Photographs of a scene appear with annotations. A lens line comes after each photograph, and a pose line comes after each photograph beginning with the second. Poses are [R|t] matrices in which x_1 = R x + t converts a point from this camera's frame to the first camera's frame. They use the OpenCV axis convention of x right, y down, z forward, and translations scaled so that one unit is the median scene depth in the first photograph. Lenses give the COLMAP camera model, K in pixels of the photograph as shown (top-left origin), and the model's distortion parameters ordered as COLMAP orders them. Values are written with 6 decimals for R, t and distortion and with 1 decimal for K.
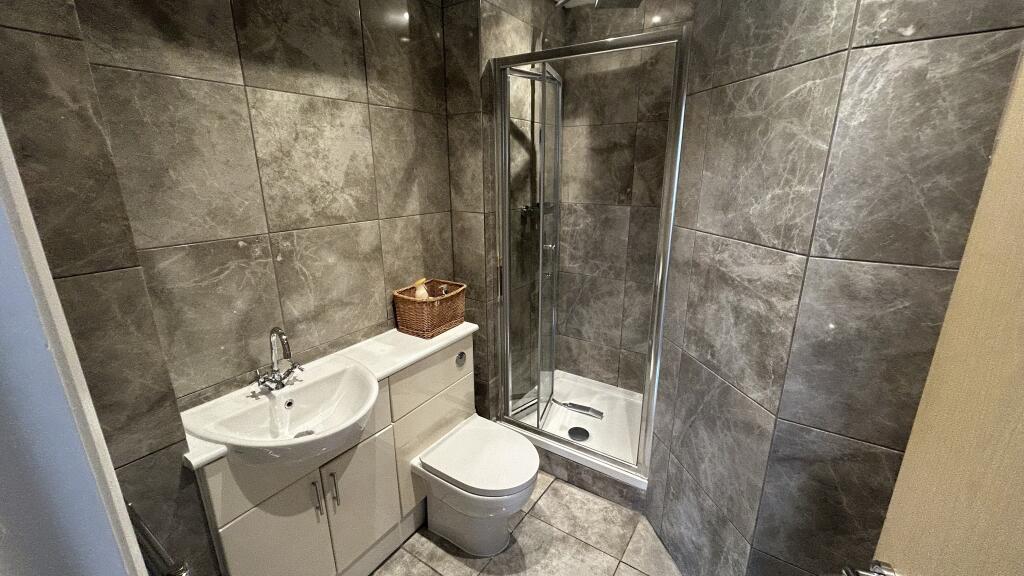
lens RADIAL K [[410.8, 0, 513.7], [0, 410.8, 292.3], [0, 0, 1]] dist [0.004803, 0.000894]
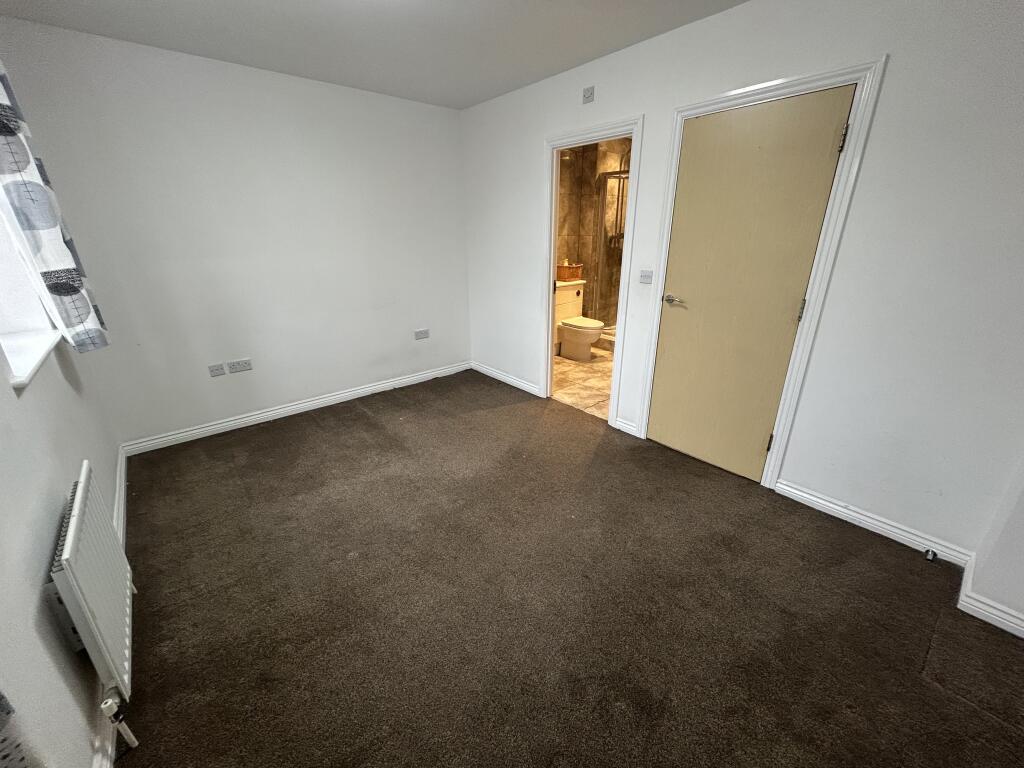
lens RADIAL K [[413.6, 0, 513.6], [0, 413.6, 379.8], [0, 0, 1]] dist [0.007355, 0.000684]
pose [[0.963735, 0.093868, -0.249806, 0.179040], [-0.074212, 0.993441, 0.086993, 0.503363], [0.256333, -0.065299, 0.964380, -1.632925]]
